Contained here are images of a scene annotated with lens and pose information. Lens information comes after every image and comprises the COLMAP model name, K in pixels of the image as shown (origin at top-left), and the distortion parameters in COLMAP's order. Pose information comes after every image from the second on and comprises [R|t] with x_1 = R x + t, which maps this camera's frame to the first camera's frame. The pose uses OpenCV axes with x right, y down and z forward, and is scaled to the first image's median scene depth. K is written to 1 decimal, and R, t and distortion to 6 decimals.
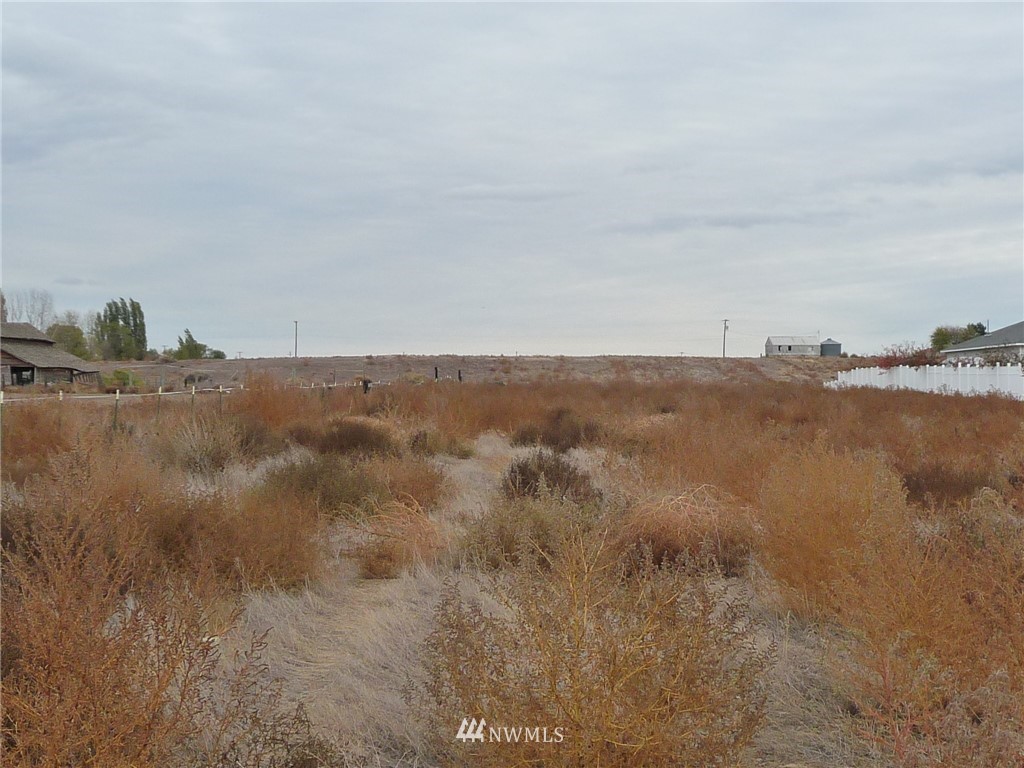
lens RADIAL K [[1512.9, 0, 501.4], [0, 1512.9, 379.0], [0, 0, 1]] dist [-0.035196, 0.000000]
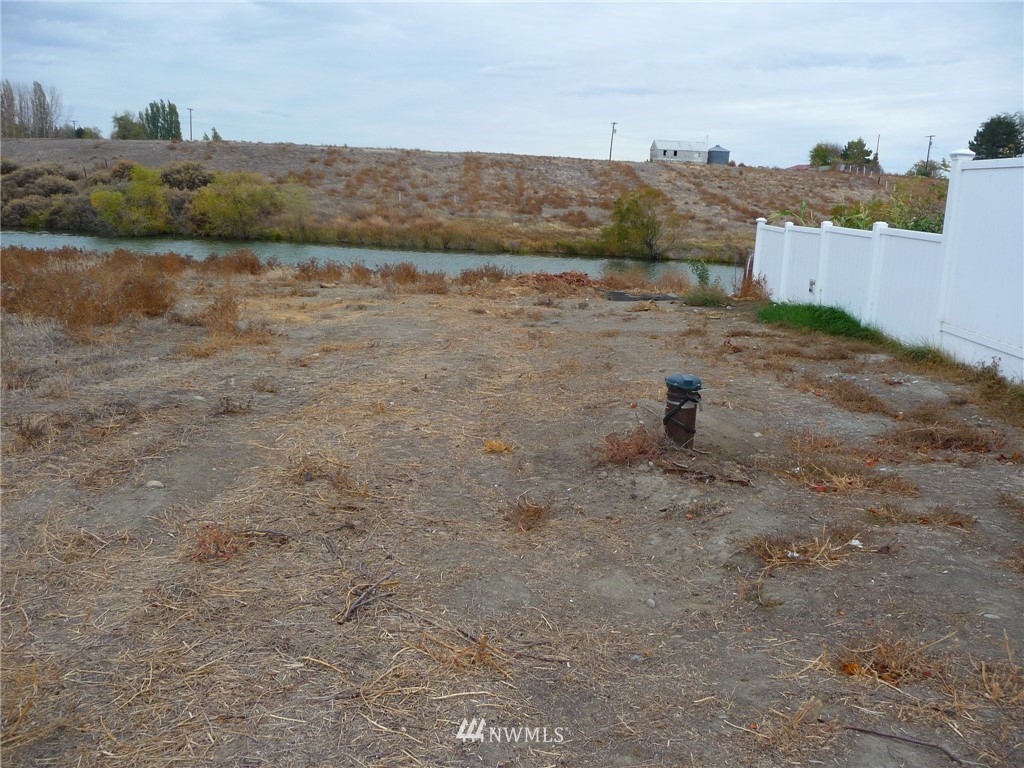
lens RADIAL K [[880.4, 0, 515.8], [0, 880.4, 383.3], [0, 0, 1]] dist [-0.022363, -0.012614]
pose [[0.999174, 0.038666, 0.012529, 0.636163], [-0.040500, 0.973197, 0.226378, -0.005248], [-0.003440, -0.226698, 0.973959, 3.066649]]
